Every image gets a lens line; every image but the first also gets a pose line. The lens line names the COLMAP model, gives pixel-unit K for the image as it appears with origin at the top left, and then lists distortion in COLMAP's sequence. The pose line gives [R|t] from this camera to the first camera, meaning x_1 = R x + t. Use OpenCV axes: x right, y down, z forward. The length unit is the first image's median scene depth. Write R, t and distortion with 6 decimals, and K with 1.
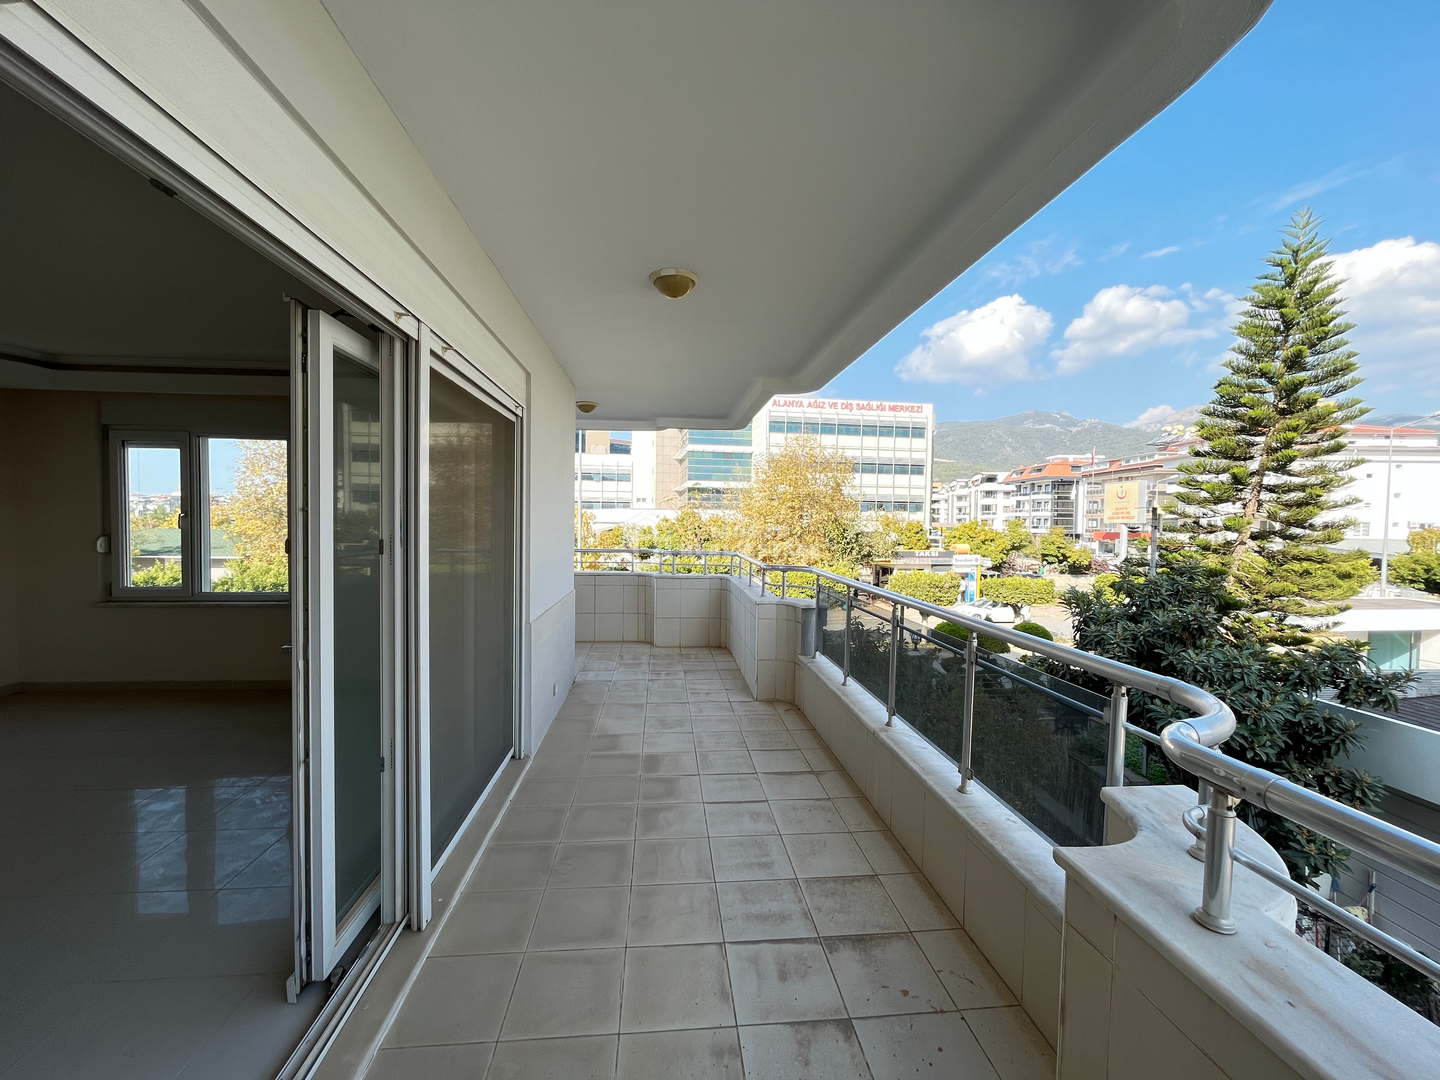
lens RADIAL K [[580.1, 0, 715.1], [0, 580.1, 539.7], [0, 0, 1]] dist [-0.002719, 0.000014]
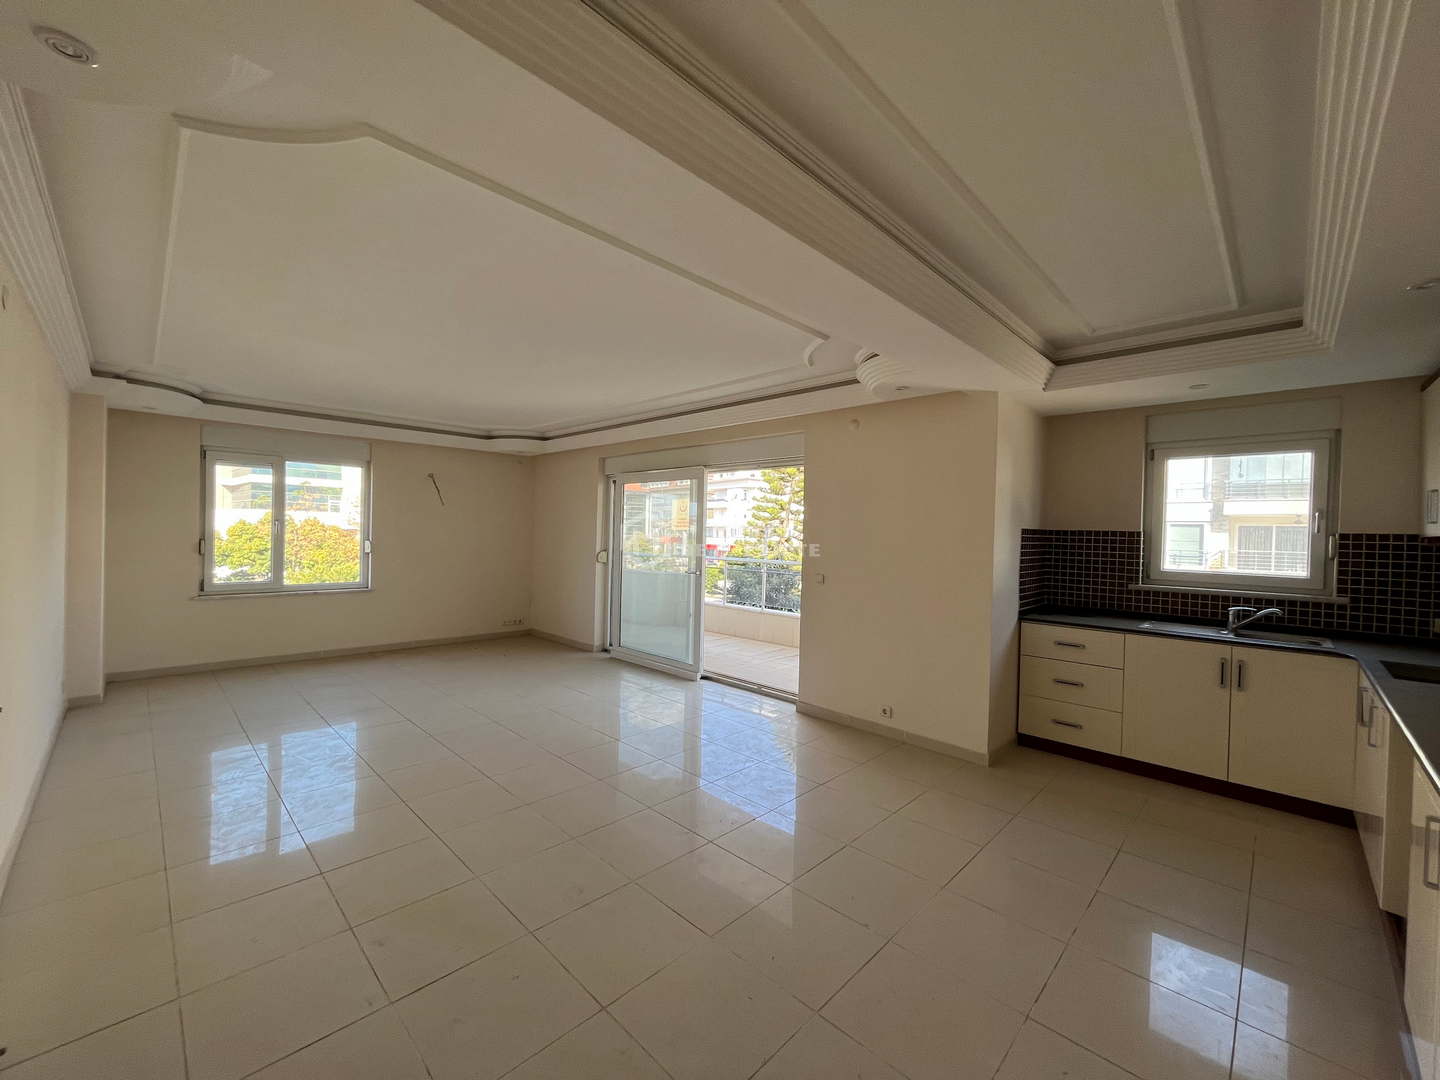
lens RADIAL K [[580.1, 0, 715.1], [0, 580.1, 539.7], [0, 0, 1]] dist [-0.002719, 0.000014]
pose [[0.768011, -0.002769, 0.640430, -0.334139], [0.008359, 0.999949, -0.005701, 0.002661], [-0.640382, 0.009732, 0.767995, -0.191621]]
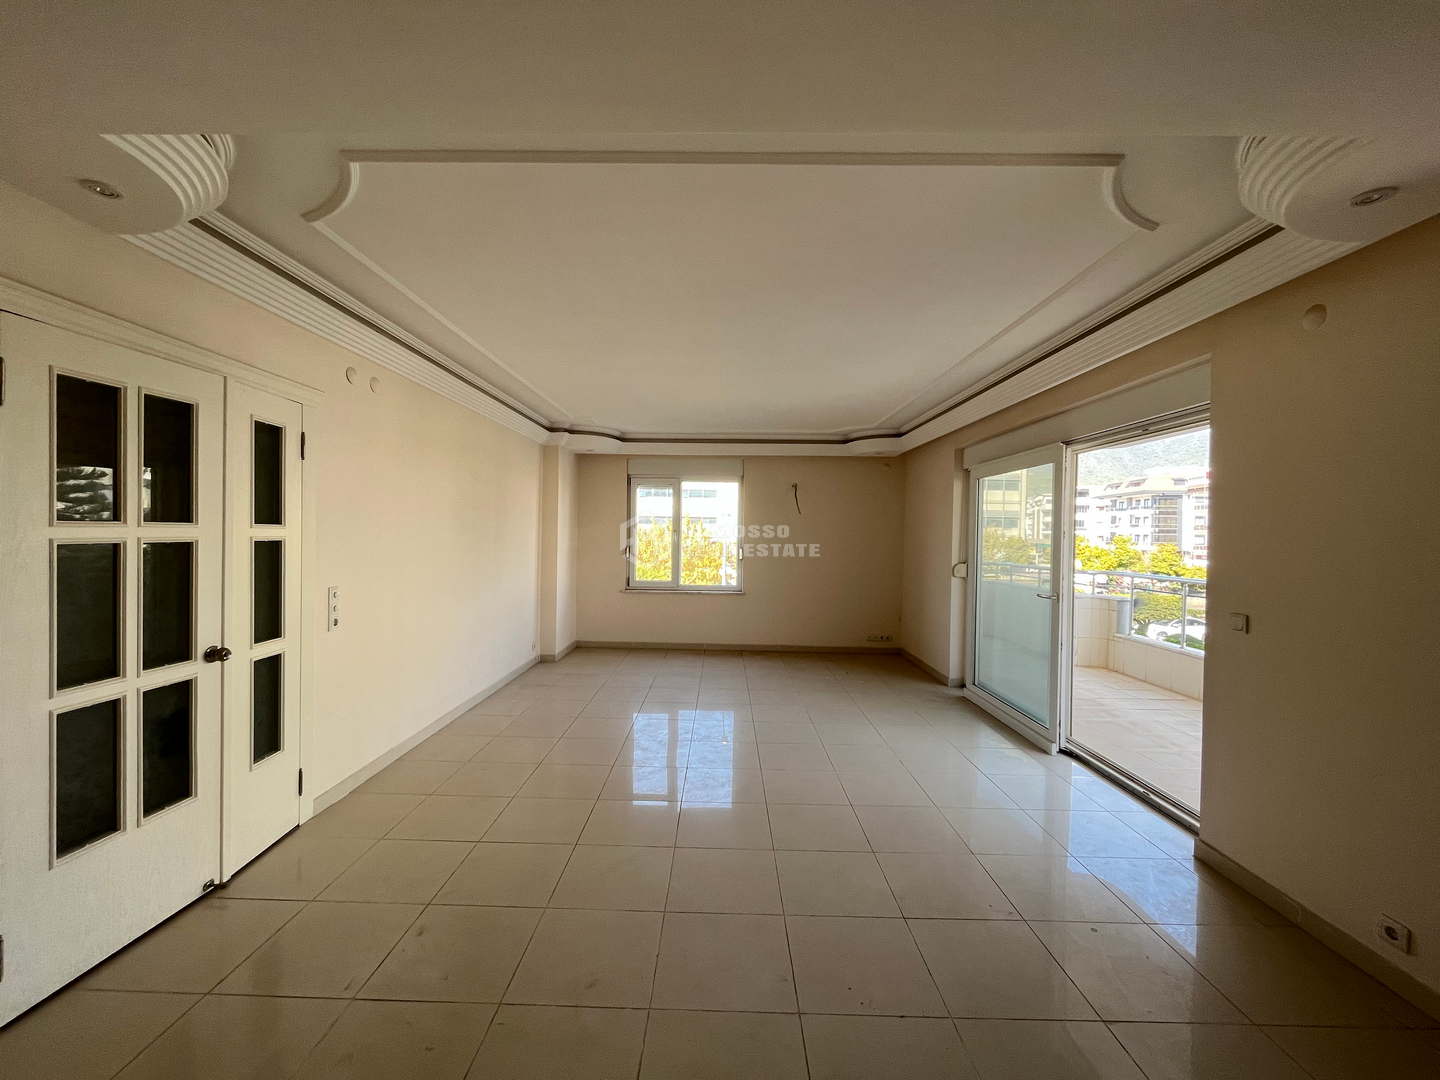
lens RADIAL K [[580.1, 0, 715.1], [0, 580.1, 539.7], [0, 0, 1]] dist [-0.002719, 0.000014]
pose [[0.993961, 0.003841, -0.109671, -0.217047], [-0.006673, 0.999653, -0.025469, 0.003943], [0.109535, 0.026047, 0.993642, -0.169152]]
